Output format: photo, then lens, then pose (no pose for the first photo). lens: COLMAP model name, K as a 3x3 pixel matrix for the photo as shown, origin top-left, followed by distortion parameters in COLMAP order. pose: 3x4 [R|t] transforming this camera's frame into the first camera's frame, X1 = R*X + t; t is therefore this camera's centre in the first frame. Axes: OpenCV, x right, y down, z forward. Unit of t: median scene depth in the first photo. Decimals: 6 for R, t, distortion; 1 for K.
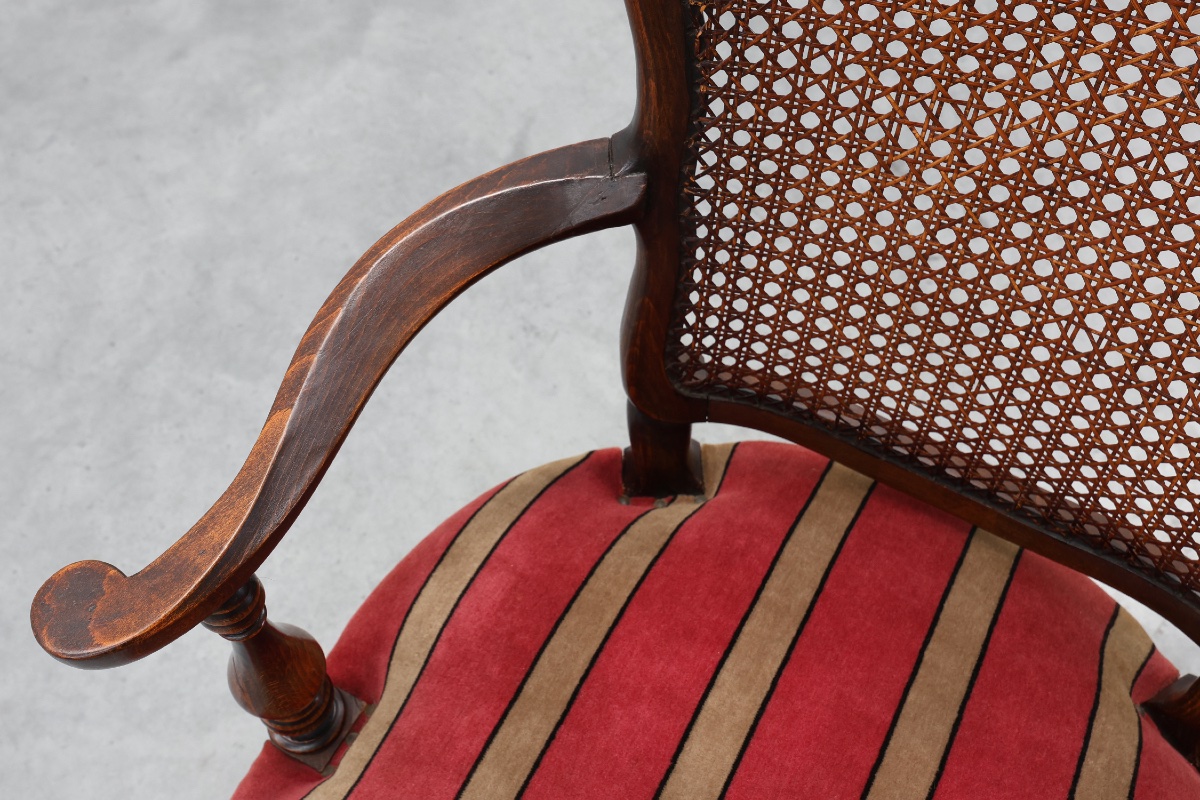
lens RADIAL K [[1309.7, 0, 583.9], [0, 1309.7, 384.2], [0, 0, 1]] dist [0.001825, 0.000000]
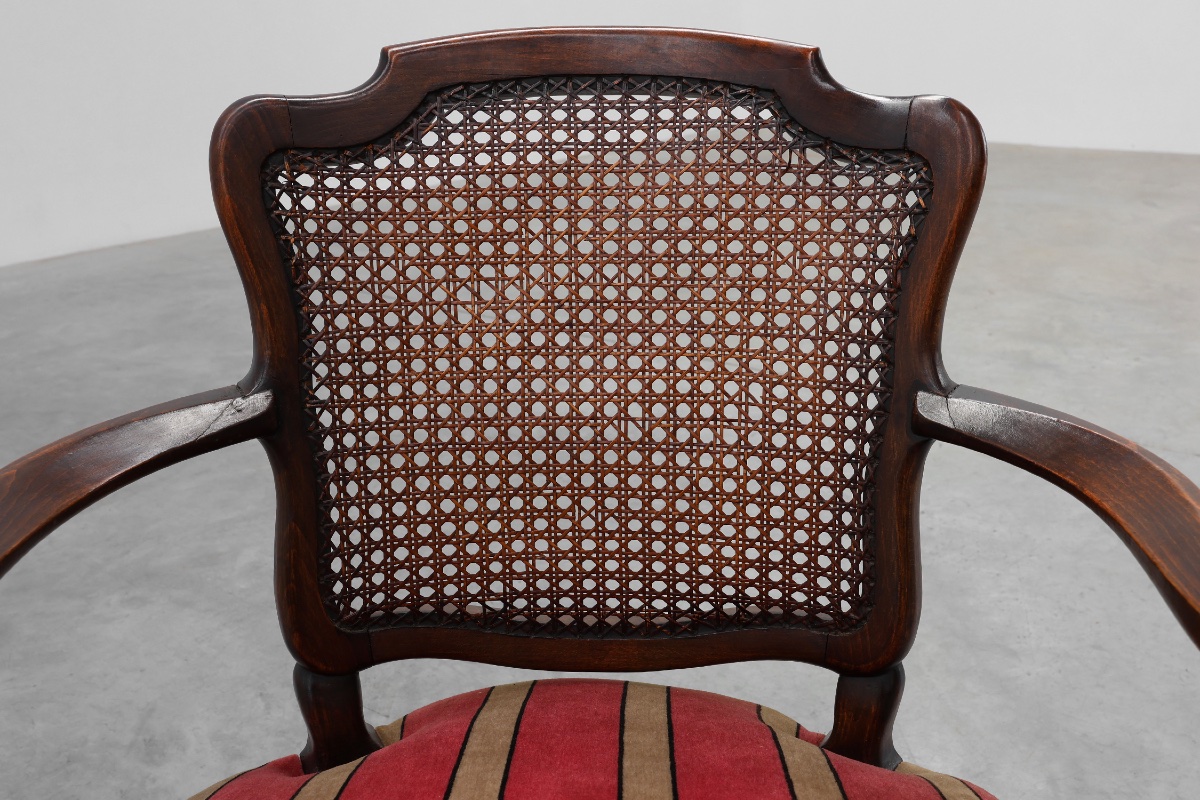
lens RADIAL K [[1020.6, 0, 653.3], [0, 1020.6, 346.3], [0, 0, 1]] dist [-0.007108, 0.011166]
pose [[0.874474, -0.117900, 0.470526, -0.082455], [0.398956, 0.726568, -0.559404, 0.470693], [-0.275915, 0.676903, 0.682402, 0.199994]]
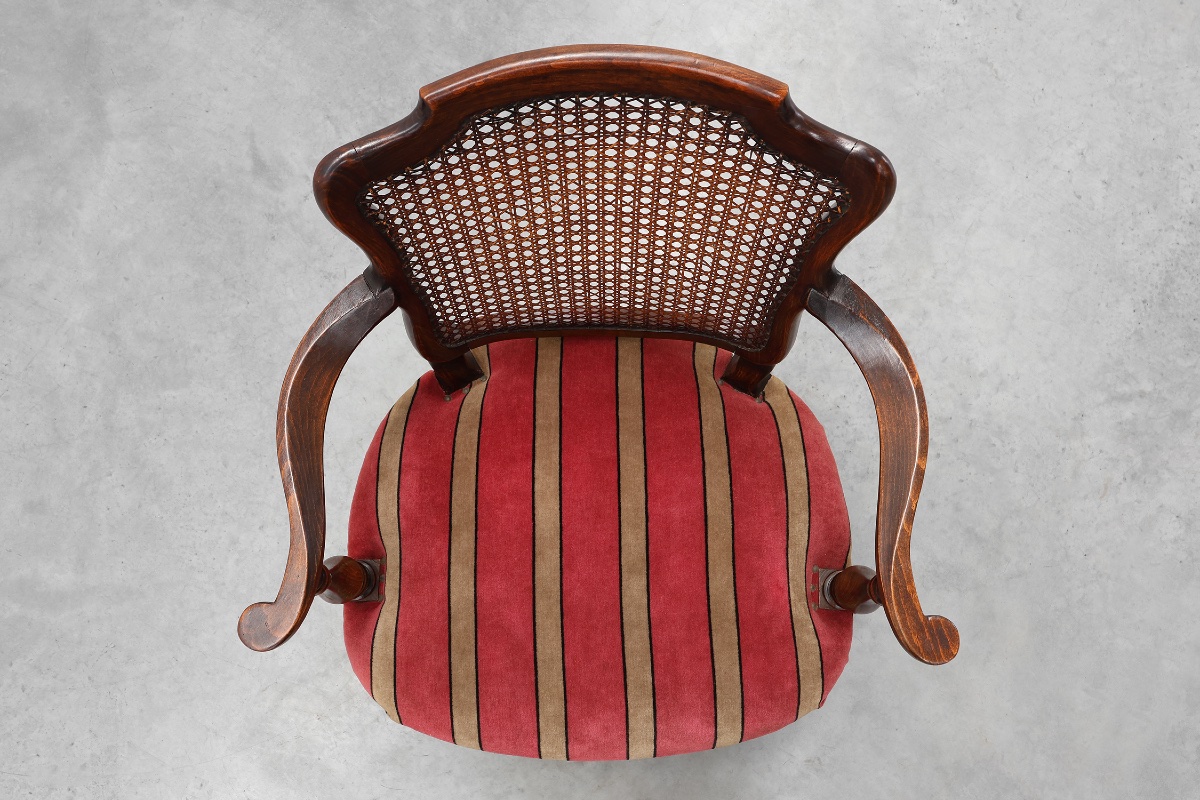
lens RADIAL K [[962.6, 0, 607.0], [0, 962.6, 391.6], [0, 0, 1]] dist [0.014508, -0.001430]
pose [[0.874929, -0.465632, 0.132993, 0.062628], [0.397687, 0.847600, 0.351310, -0.380551], [-0.276306, -0.254481, 0.926765, -0.405472]]
